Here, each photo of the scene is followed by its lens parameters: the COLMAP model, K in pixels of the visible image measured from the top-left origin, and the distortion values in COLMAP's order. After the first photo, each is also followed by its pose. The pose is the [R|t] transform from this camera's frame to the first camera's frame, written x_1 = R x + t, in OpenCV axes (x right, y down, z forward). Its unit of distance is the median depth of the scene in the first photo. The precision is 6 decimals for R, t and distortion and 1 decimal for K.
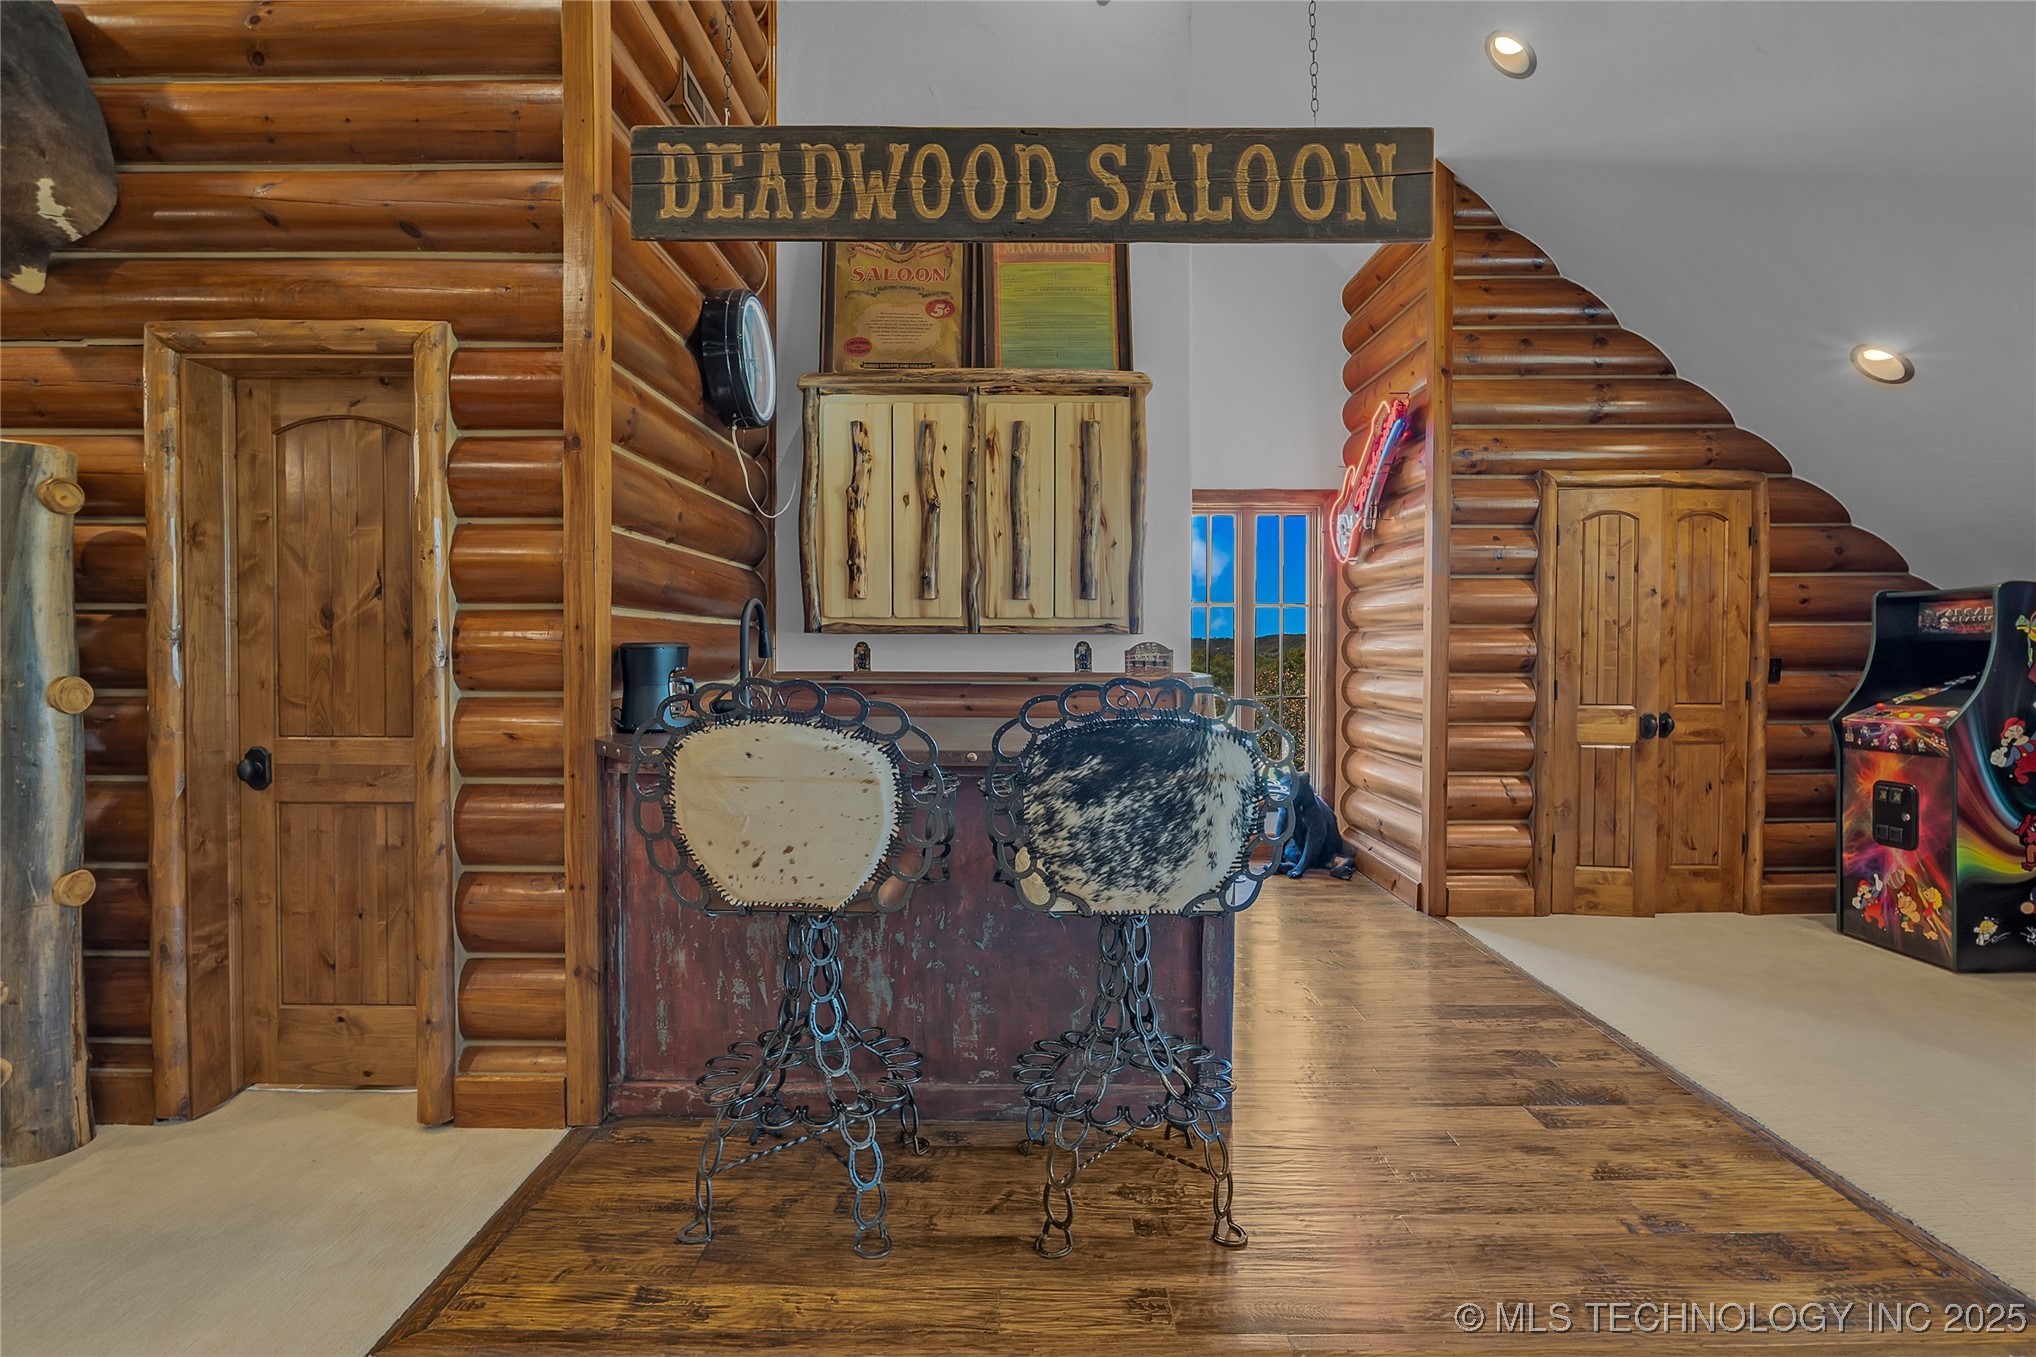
lens RADIAL K [[948.8, 0, 1017.2], [0, 948.8, 663.5], [0, 0, 1]] dist [-0.007542, -0.000689]
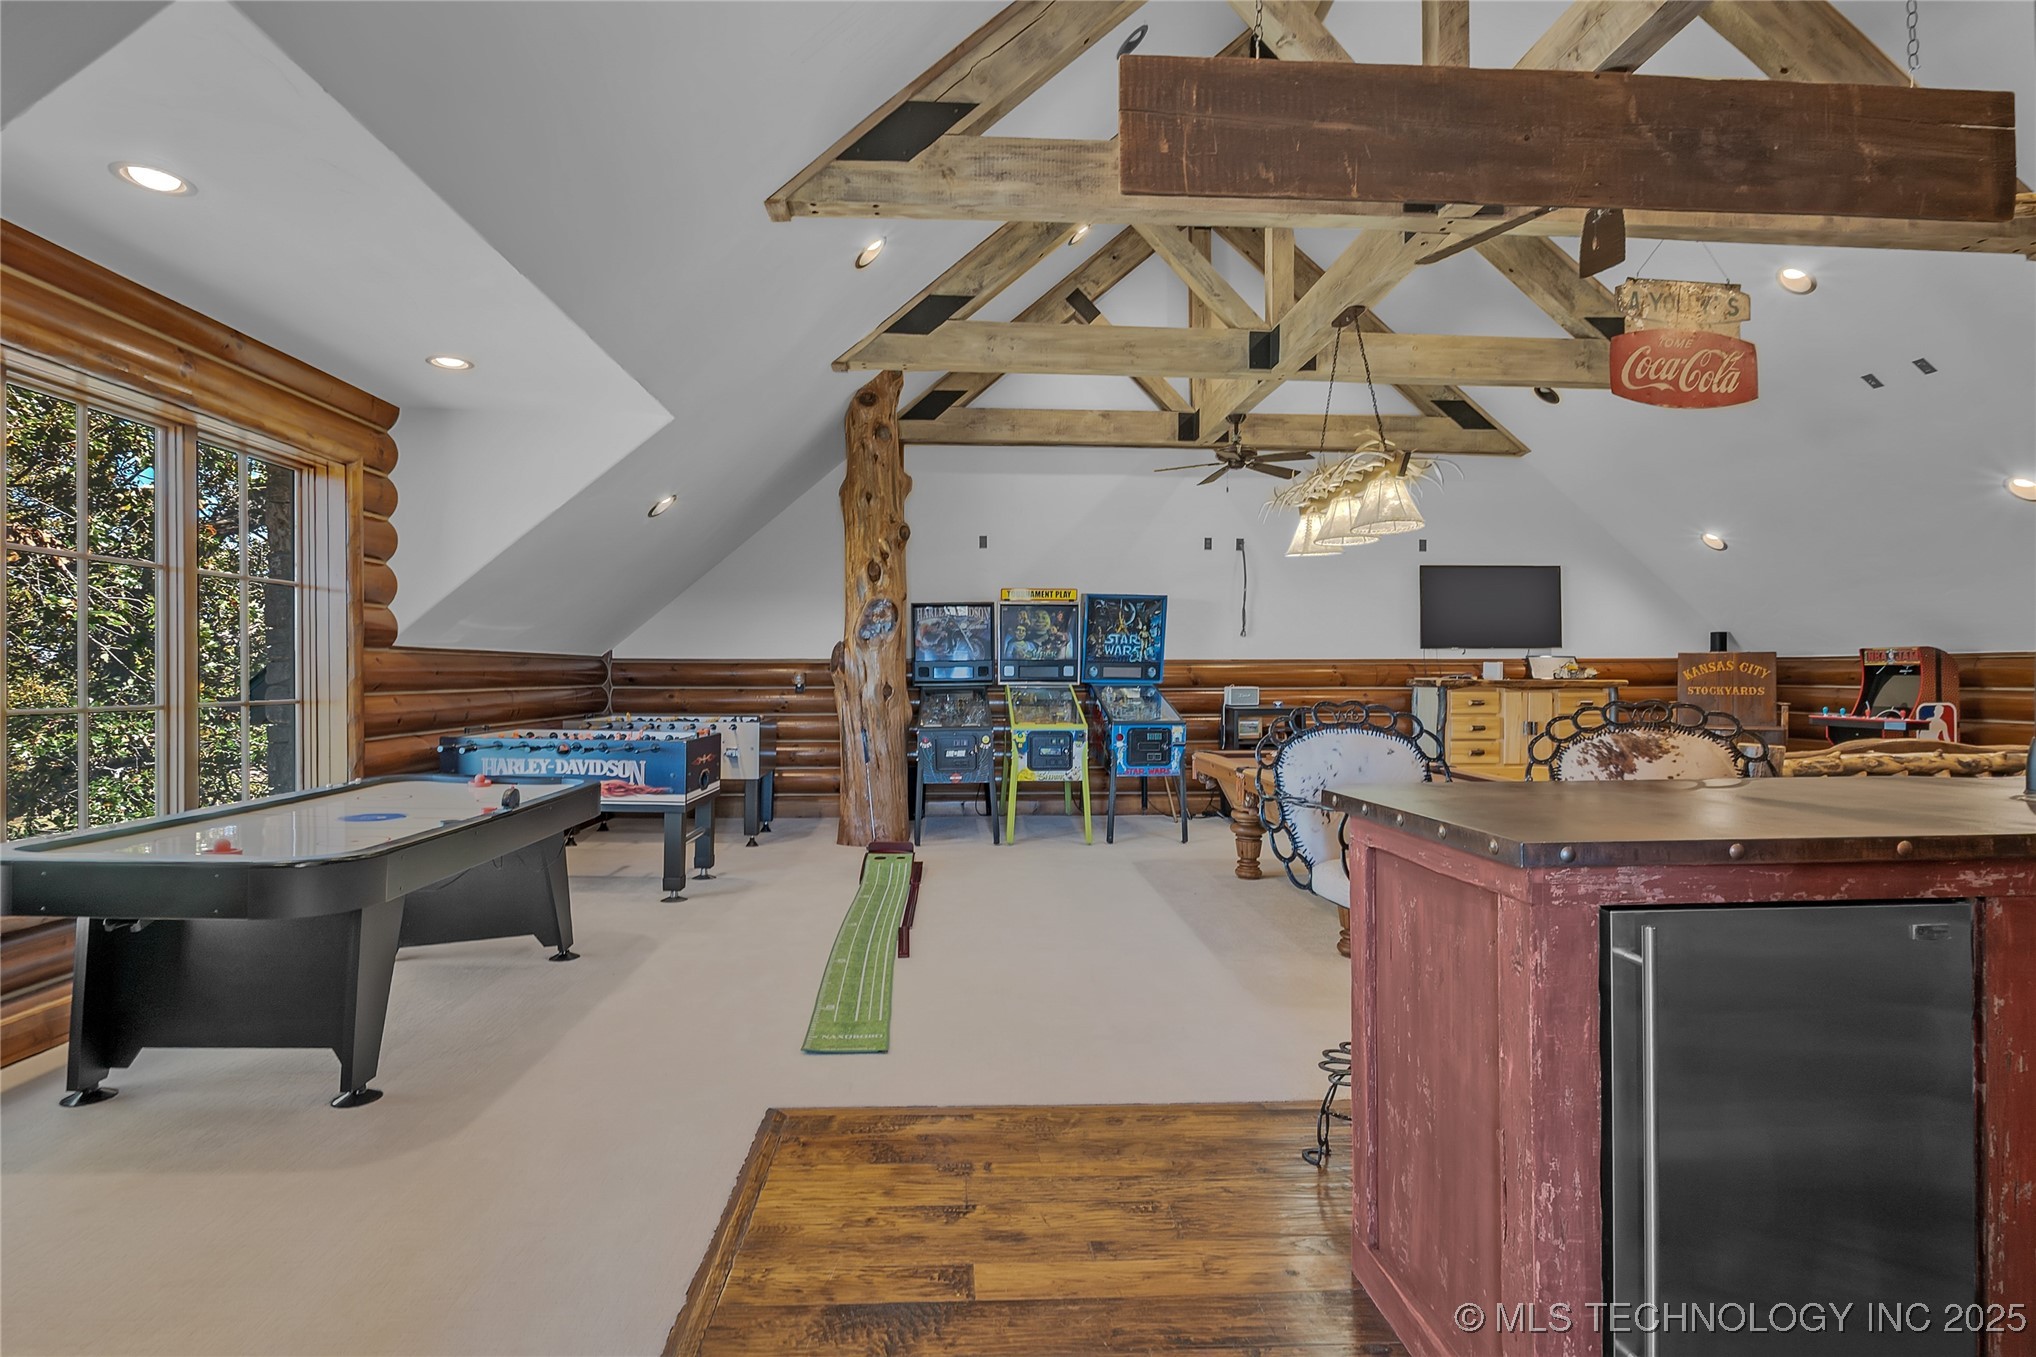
lens RADIAL K [[948.8, 0, 1013.3], [0, 948.8, 679.1], [0, 0, 1]] dist [-0.007542, -0.000689]
pose [[-0.997798, -0.001892, -0.066301, 0.567598], [-0.002861, 0.999891, 0.014518, -0.024354], [0.066267, 0.014676, -0.997694, 1.769241]]
